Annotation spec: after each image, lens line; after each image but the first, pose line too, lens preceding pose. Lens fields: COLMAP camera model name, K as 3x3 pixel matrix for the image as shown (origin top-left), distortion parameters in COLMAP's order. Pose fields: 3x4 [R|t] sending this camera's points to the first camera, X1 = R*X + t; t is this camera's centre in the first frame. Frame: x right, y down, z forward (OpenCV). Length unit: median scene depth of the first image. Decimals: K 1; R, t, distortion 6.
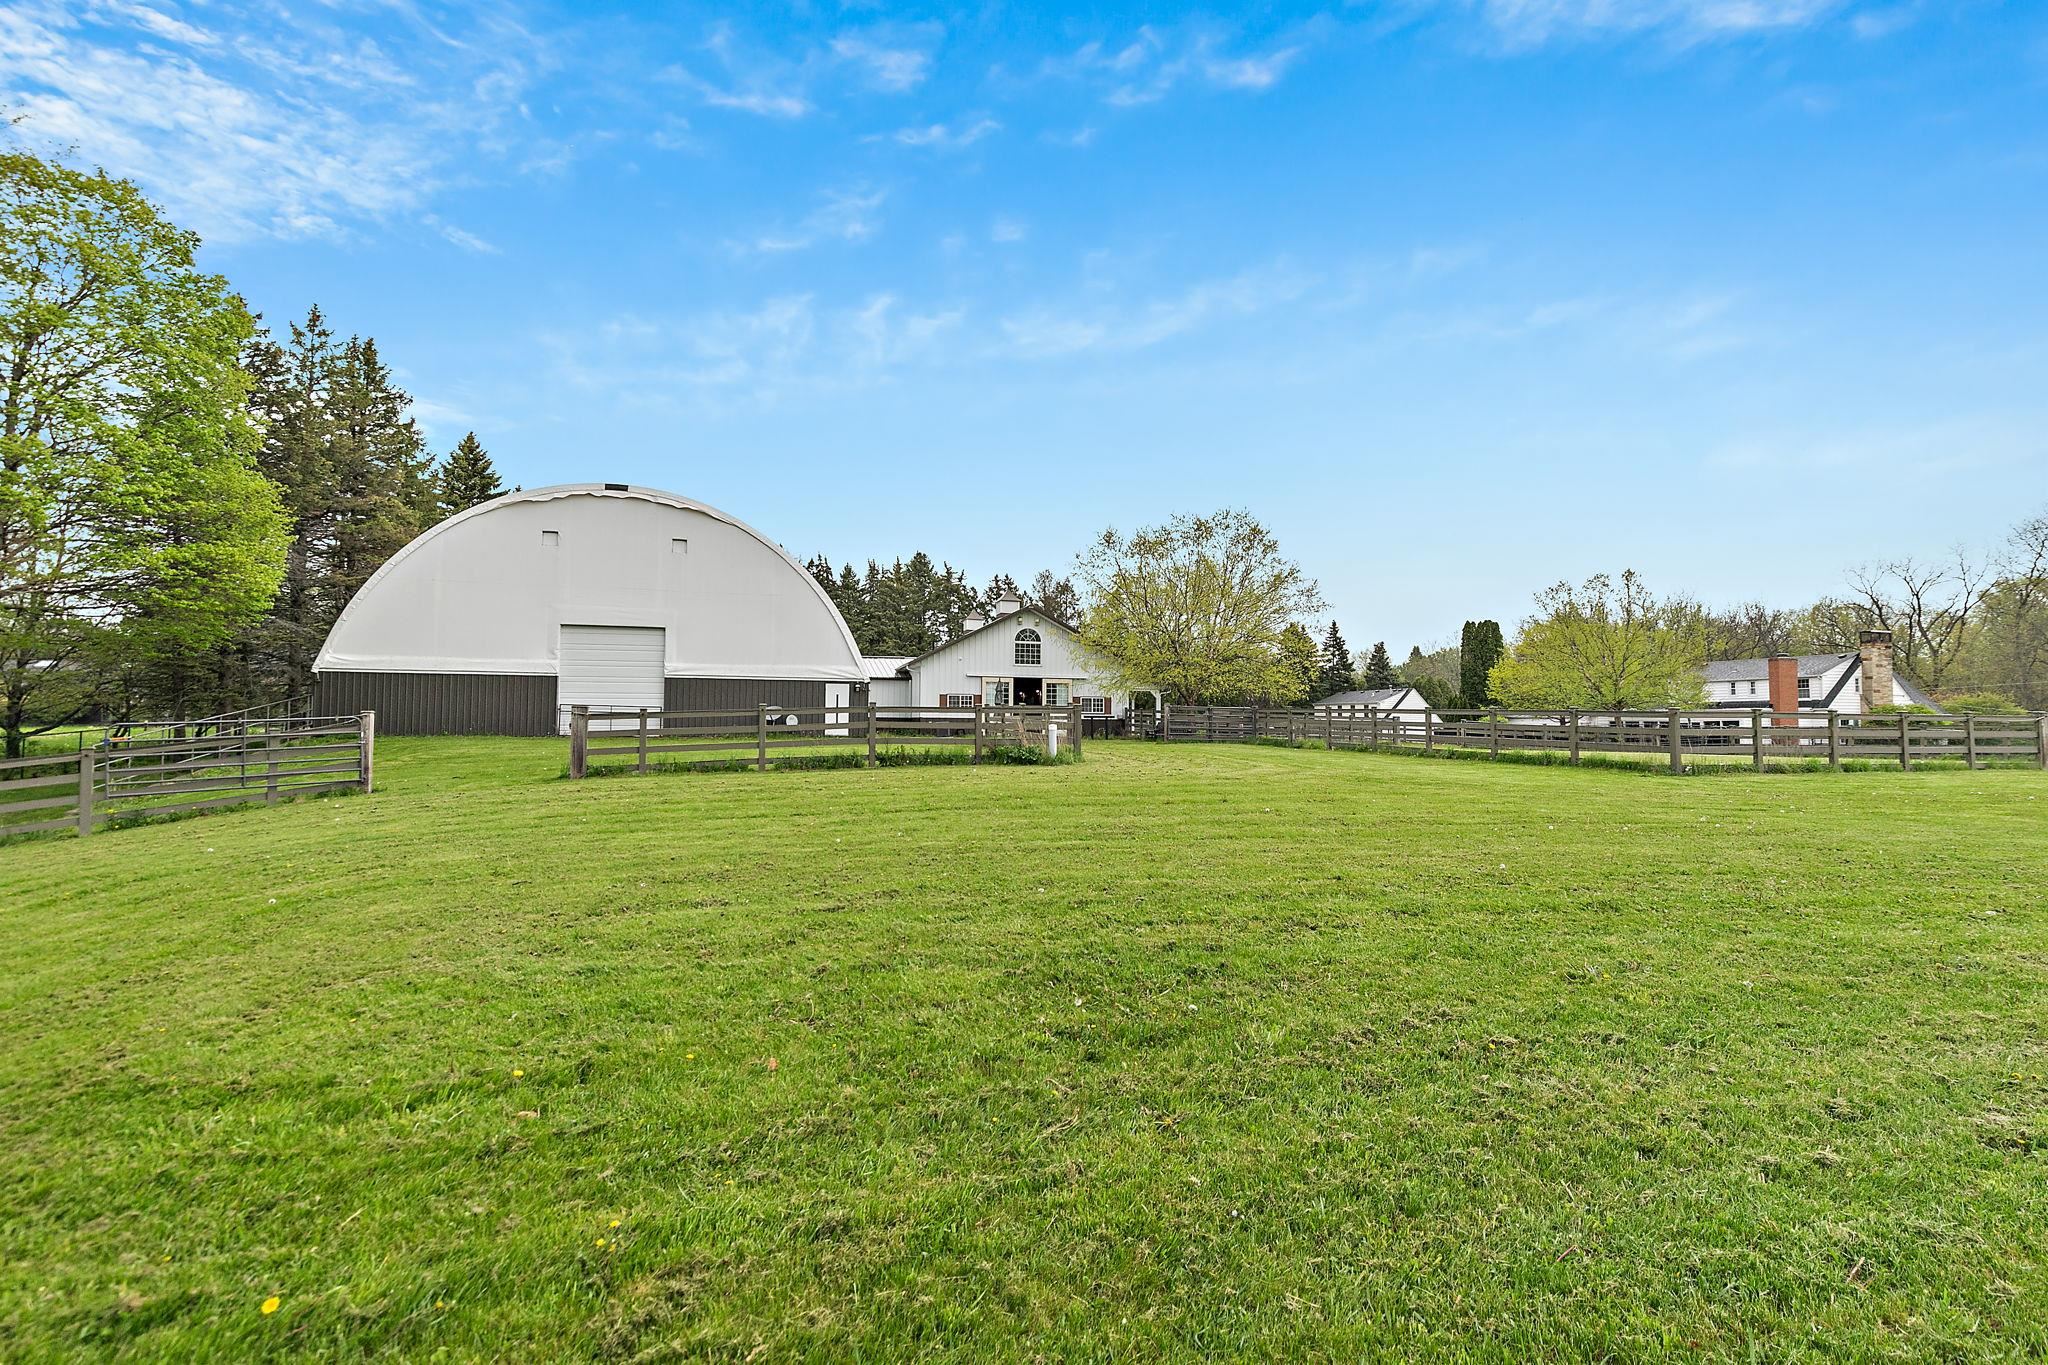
lens RADIAL K [[945.5, 0, 1024.0], [0, 945.5, 682.5], [0, 0, 1]] dist [0.002942, 0.000603]
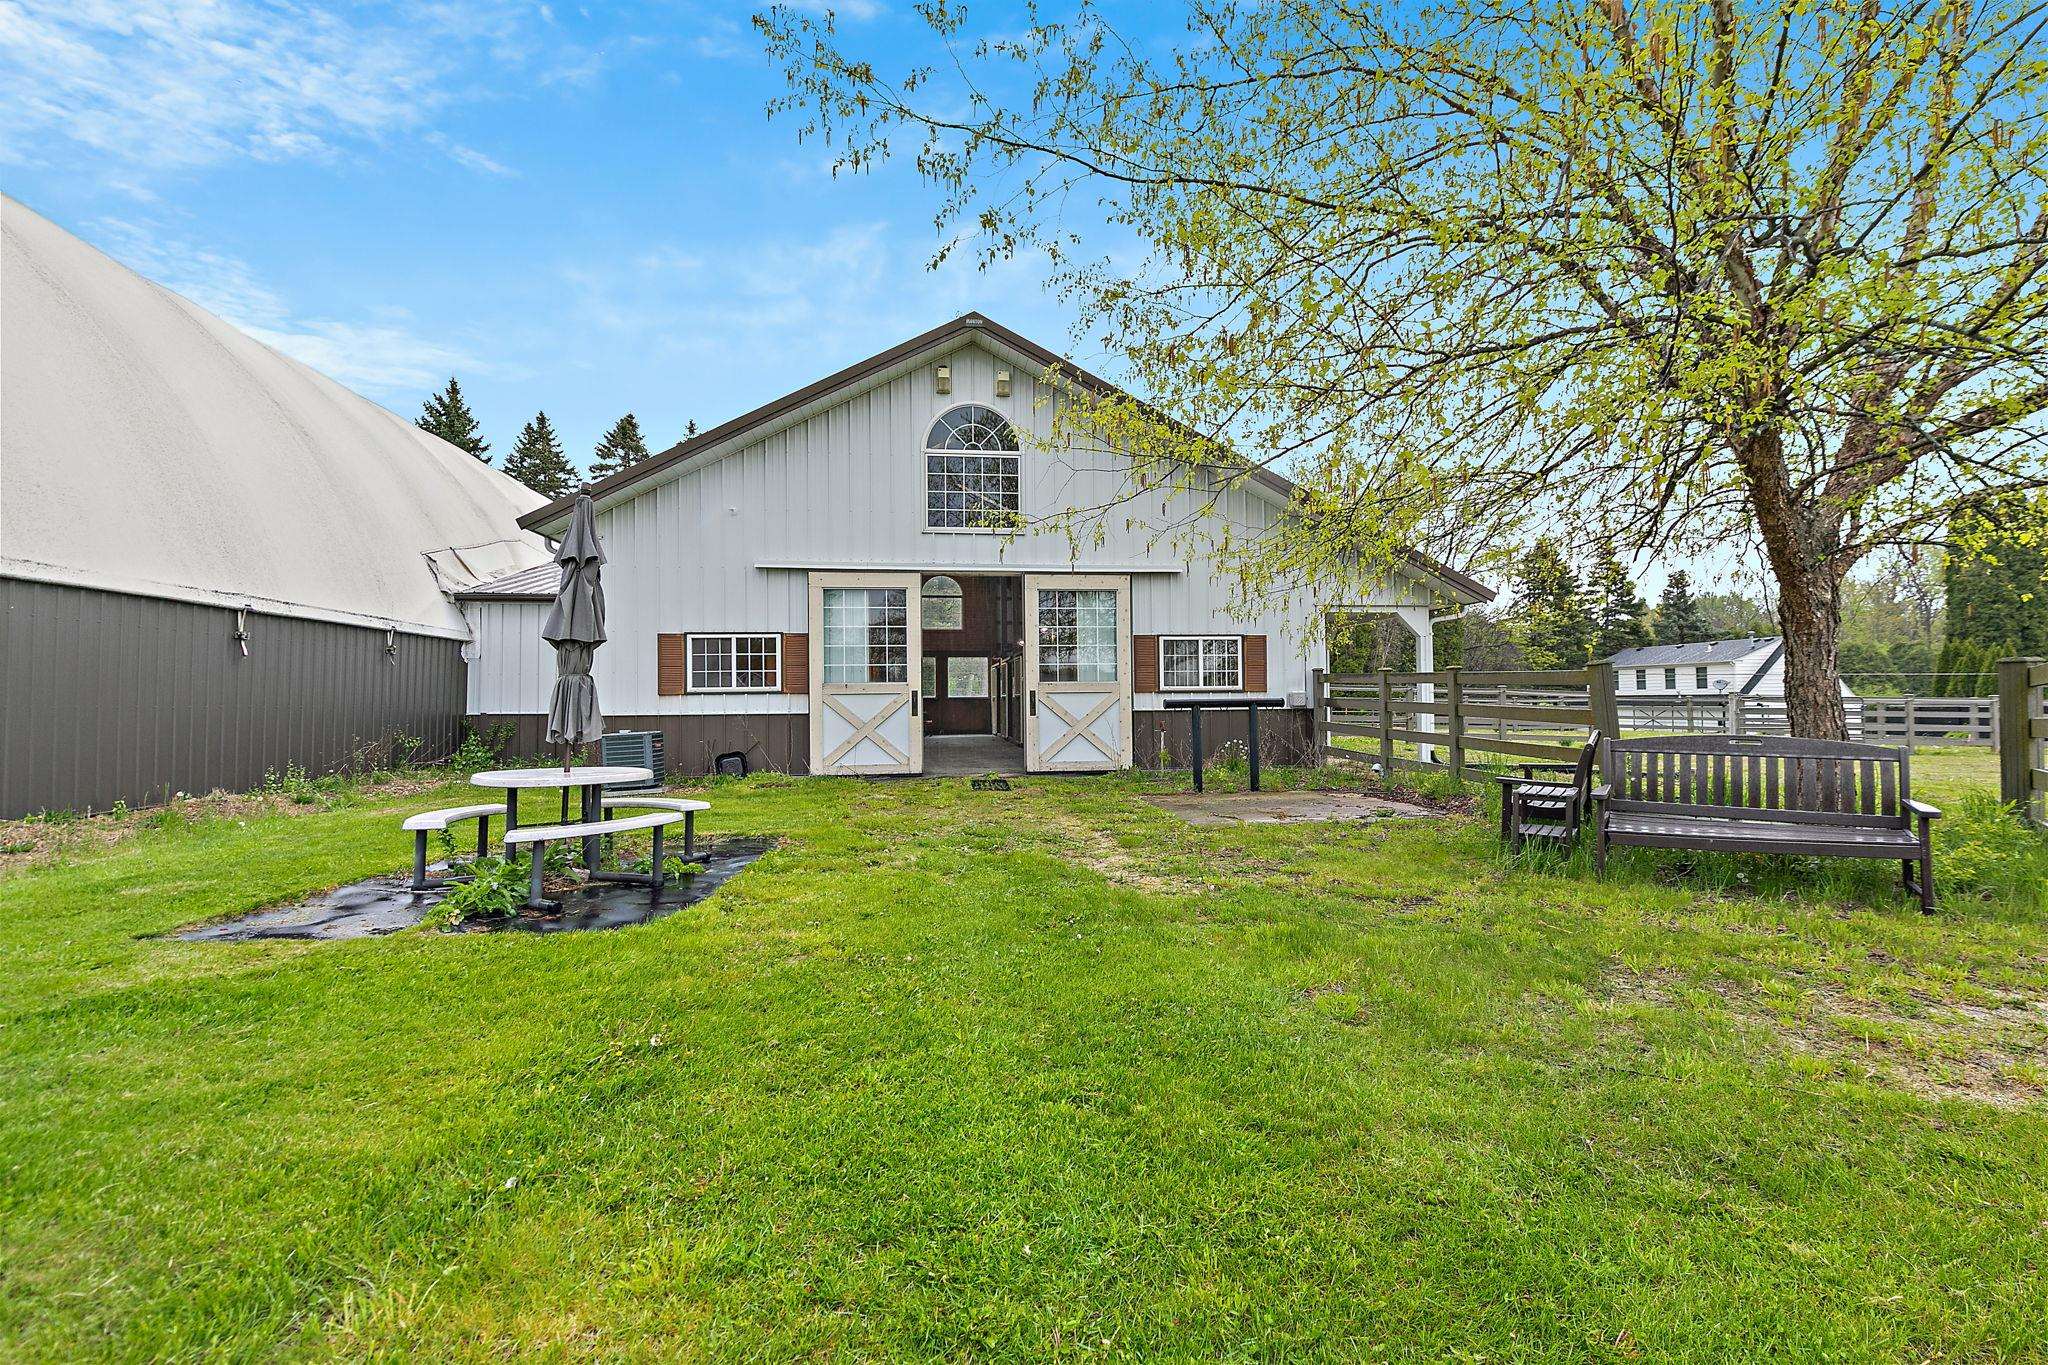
lens RADIAL K [[945.5, 0, 1024.0], [0, 945.5, 682.5], [0, 0, 1]] dist [0.002942, 0.000603]
pose [[0.991621, -0.007344, -0.128969, 0.018634], [0.008500, 0.999928, 0.008415, 0.008897], [0.128898, -0.009441, 0.991613, 0.228047]]
